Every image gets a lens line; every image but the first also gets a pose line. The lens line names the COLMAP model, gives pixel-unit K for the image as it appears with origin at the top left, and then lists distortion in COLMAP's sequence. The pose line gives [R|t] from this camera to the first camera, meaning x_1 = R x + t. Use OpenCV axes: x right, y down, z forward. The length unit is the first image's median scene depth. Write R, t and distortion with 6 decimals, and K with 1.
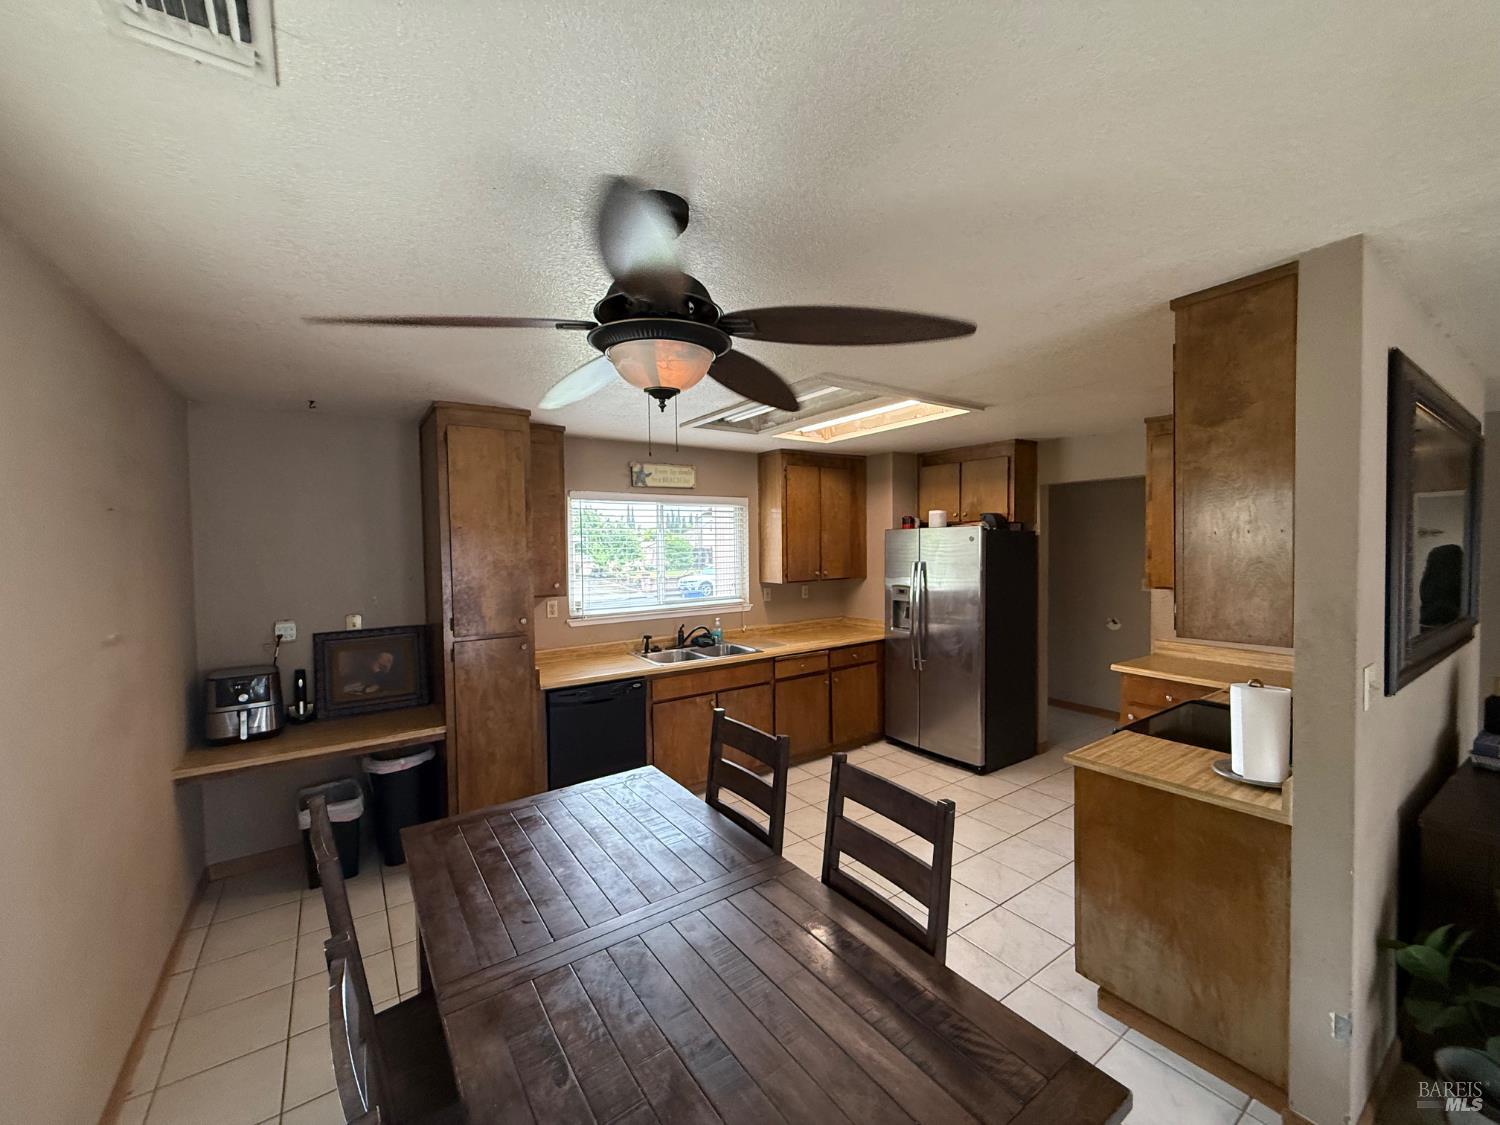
lens RADIAL K [[593.7, 0, 750.6], [0, 593.7, 557.0], [0, 0, 1]] dist [0.000366, 0.000028]
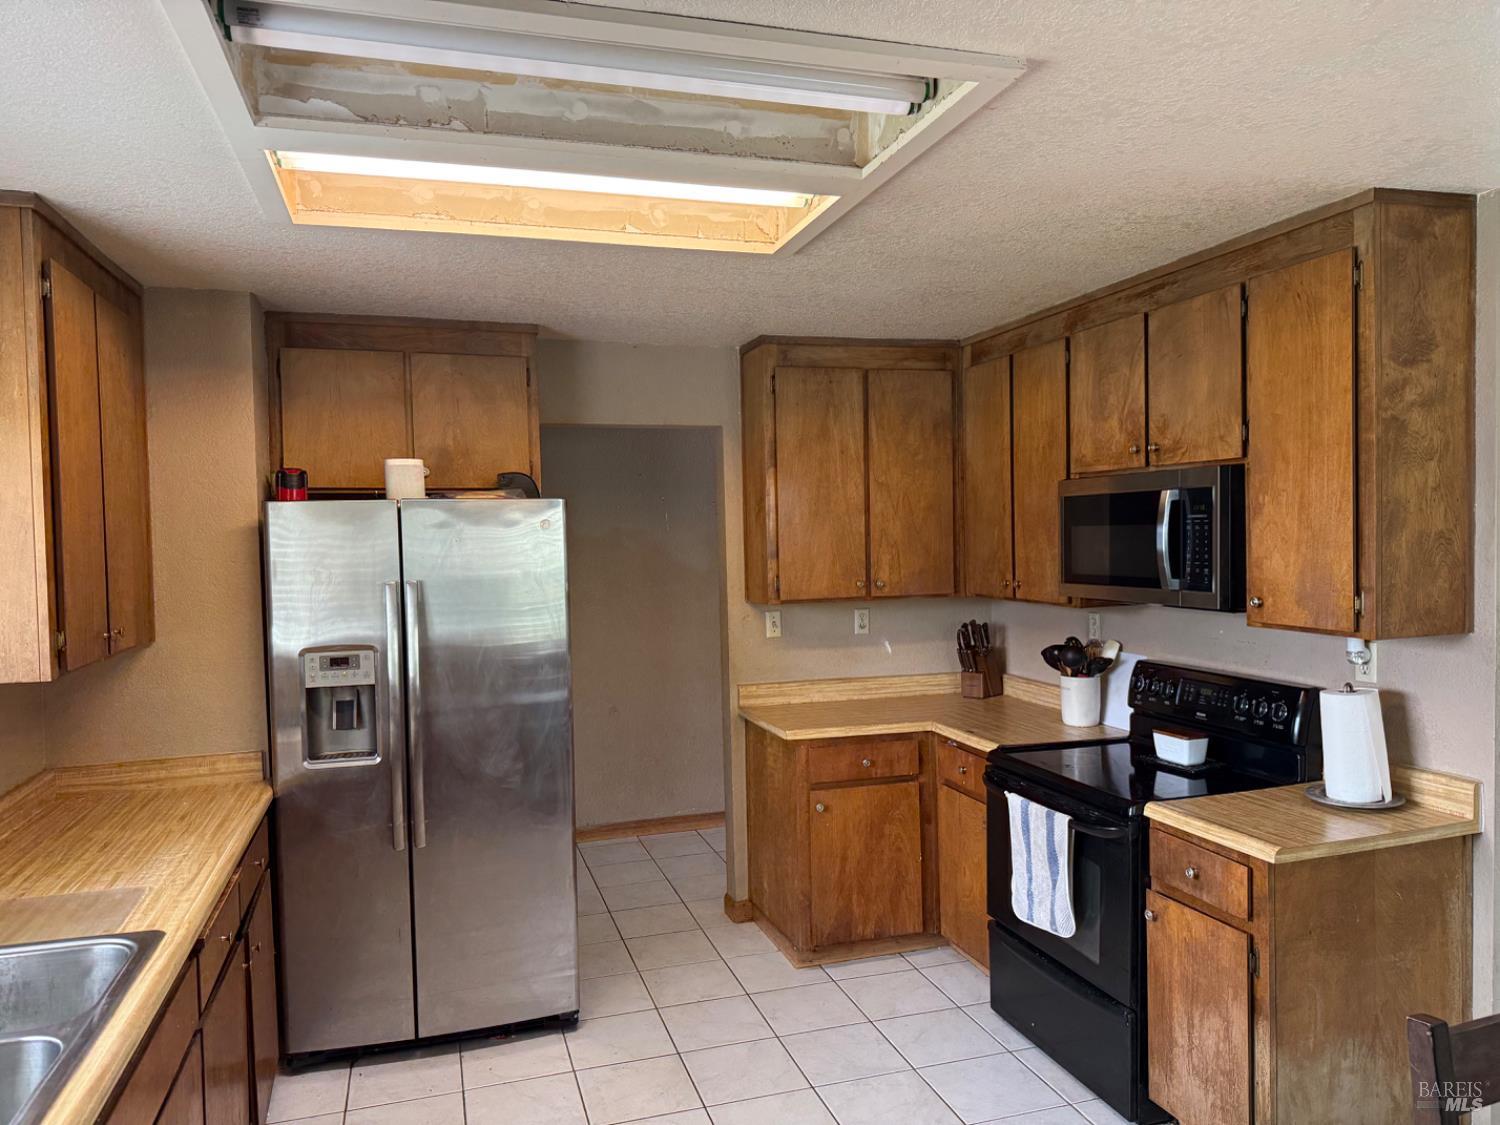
lens RADIAL K [[1049.6, 0, 746.8], [0, 1049.6, 569.3], [0, 0, 1]] dist [0.057792, -0.054646]
pose [[0.300275, -0.024618, 0.953535, -0.644167], [0.037678, 0.999193, 0.013931, -0.002419], [-0.953108, 0.031744, 0.300961, 1.081001]]
